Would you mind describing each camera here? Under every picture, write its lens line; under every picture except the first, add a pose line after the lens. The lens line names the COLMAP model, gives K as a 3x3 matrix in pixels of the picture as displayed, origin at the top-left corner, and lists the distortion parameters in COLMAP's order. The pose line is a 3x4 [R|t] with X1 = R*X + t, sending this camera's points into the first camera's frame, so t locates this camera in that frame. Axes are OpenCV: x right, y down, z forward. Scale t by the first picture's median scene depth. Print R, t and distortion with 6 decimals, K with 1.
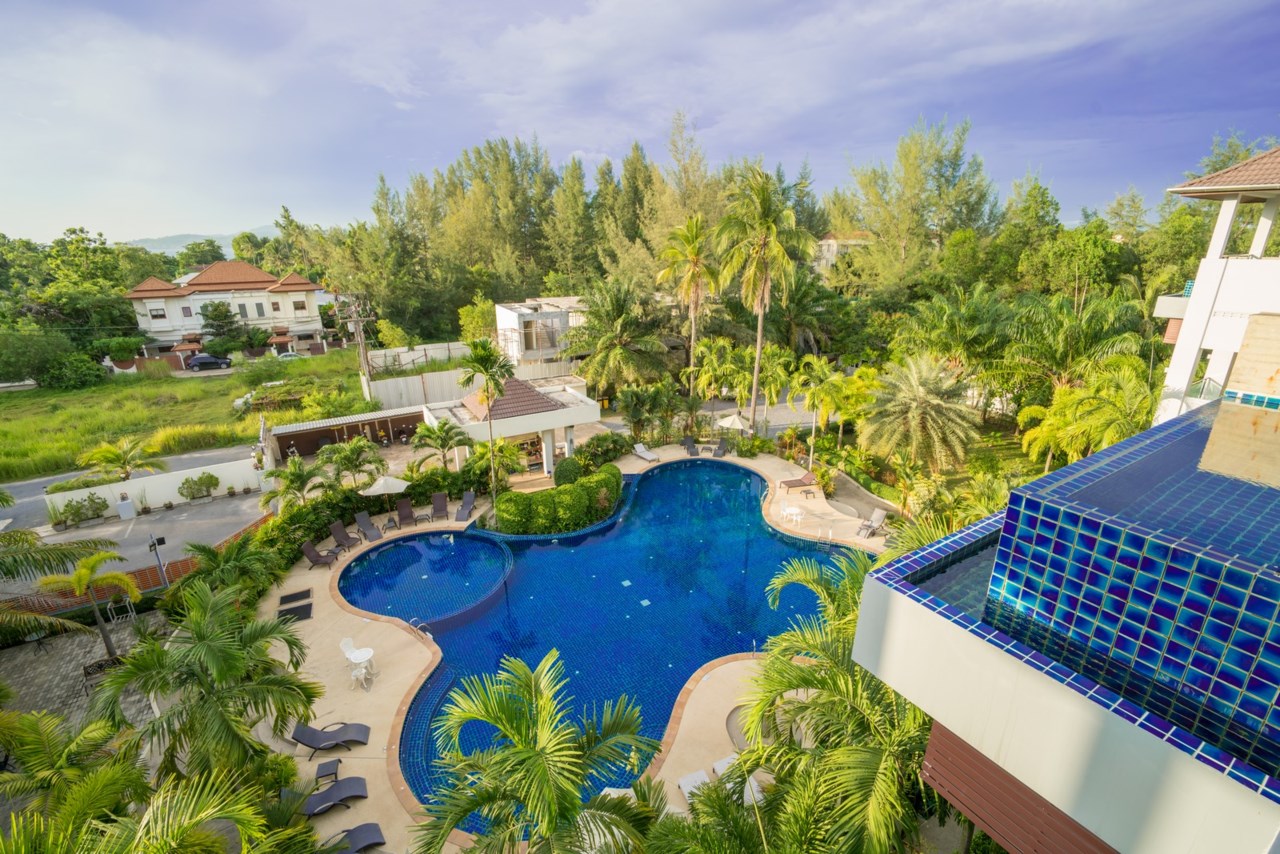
lens RADIAL K [[559.9, 0, 647.4], [0, 559.9, 418.0], [0, 0, 1]] dist [-0.016940, 0.006837]
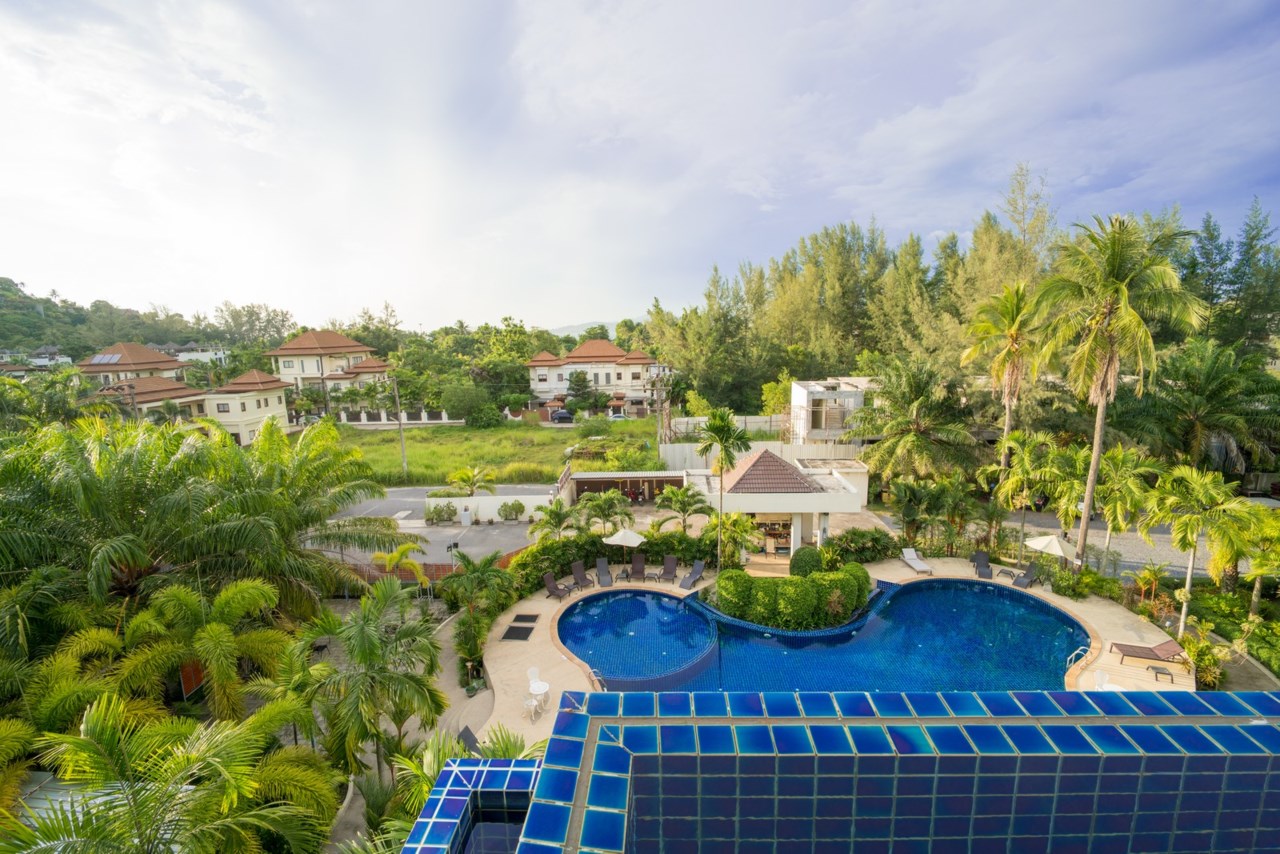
lens RADIAL K [[559.9, 0, 647.4], [0, 559.9, 418.0], [0, 0, 1]] dist [-0.016940, 0.006837]
pose [[0.829386, 0.073499, -0.553820, 0.104799], [-0.150784, 0.983970, -0.095226, -0.007073], [0.537943, 0.162486, 0.827173, 0.067368]]
